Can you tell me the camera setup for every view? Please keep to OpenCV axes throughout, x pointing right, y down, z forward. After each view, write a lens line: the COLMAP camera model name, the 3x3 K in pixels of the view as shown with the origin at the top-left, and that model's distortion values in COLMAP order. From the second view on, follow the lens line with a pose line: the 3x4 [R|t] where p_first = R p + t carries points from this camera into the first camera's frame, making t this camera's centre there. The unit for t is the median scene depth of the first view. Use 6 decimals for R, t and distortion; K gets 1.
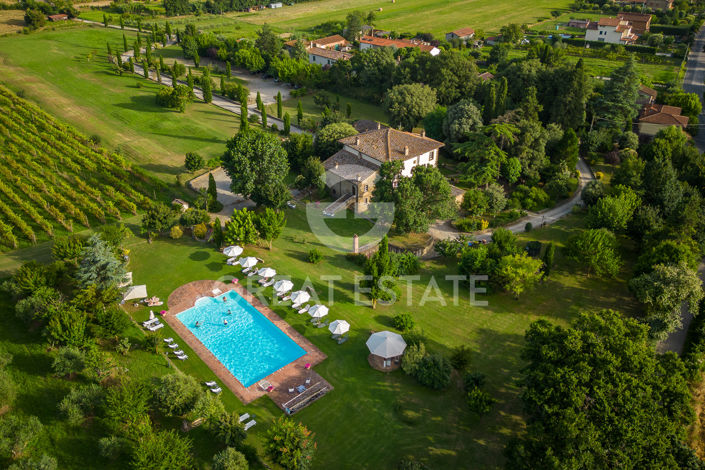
lens RADIAL K [[584.3, 0, 352.5], [0, 584.3, 235.0], [0, 0, 1]] dist [0.034002, -0.009421]
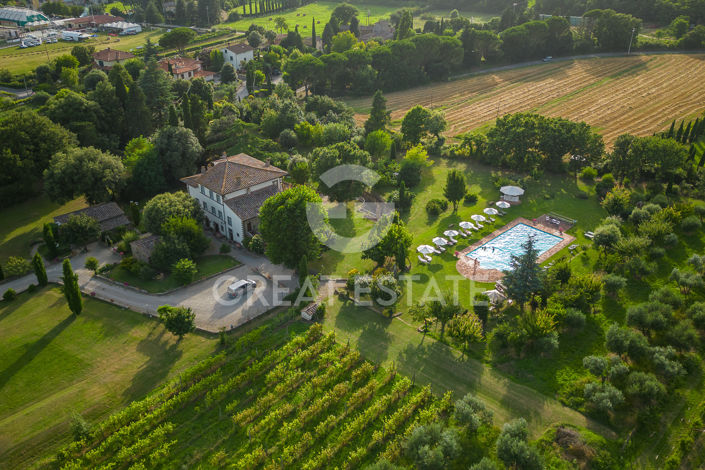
lens RADIAL K [[584.3, 0, 352.5], [0, 584.3, 235.0], [0, 0, 1]] dist [0.034002, -0.009421]
pose [[-0.055216, -0.463938, 0.884145, -0.892366], [0.513476, 0.746238, 0.423641, -0.409334], [-0.856326, 0.477379, 0.197016, 0.677982]]
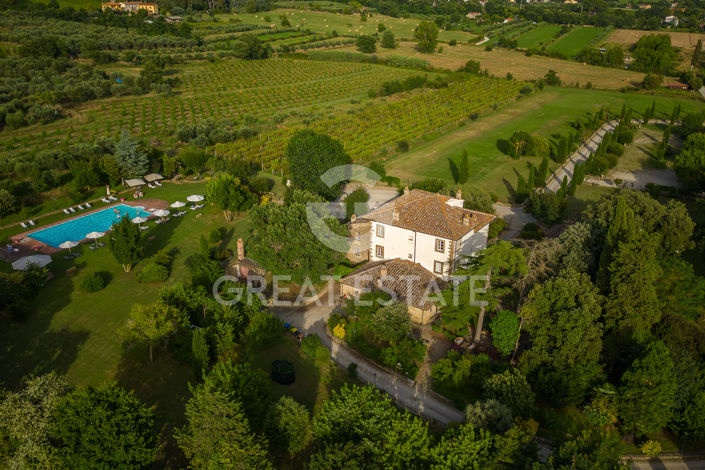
lens RADIAL K [[584.3, 0, 352.5], [0, 584.3, 235.0], [0, 0, 1]] dist [0.034002, -0.009421]
pose [[0.256358, 0.375978, -0.890461, 0.726698], [-0.499020, 0.840460, 0.211201, -0.241845], [0.827804, 0.390215, 0.403080, 0.626051]]
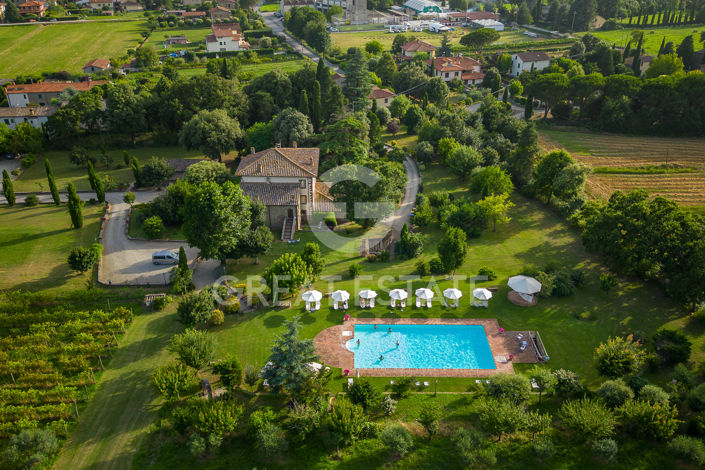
lens RADIAL K [[584.3, 0, 352.5], [0, 584.3, 235.0], [0, 0, 1]] dist [0.034002, -0.009421]
pose [[0.667438, -0.342286, 0.661337, -0.572097], [0.379839, 0.920365, 0.093008, -0.095910], [-0.640506, 0.189124, 0.744301, 0.185467]]
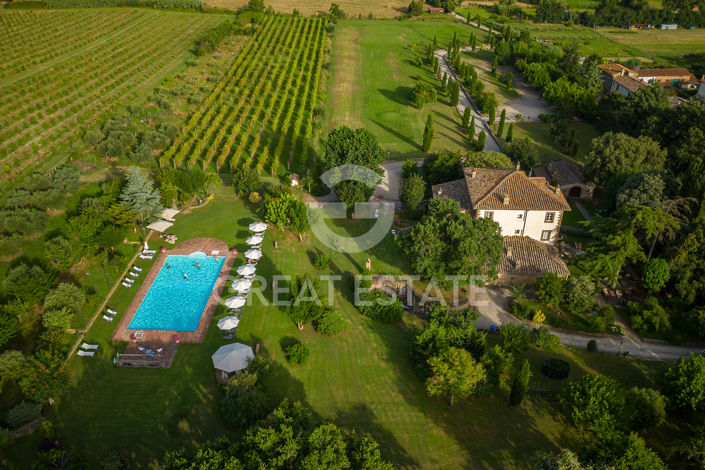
lens RADIAL K [[584.3, 0, 352.5], [0, 584.3, 235.0], [0, 0, 1]] dist [0.034002, -0.009421]
pose [[0.727568, 0.350536, -0.589720, 0.423332], [-0.355741, 0.927778, 0.112585, -0.107182], [0.586595, 0.127874, 0.799722, 0.194100]]
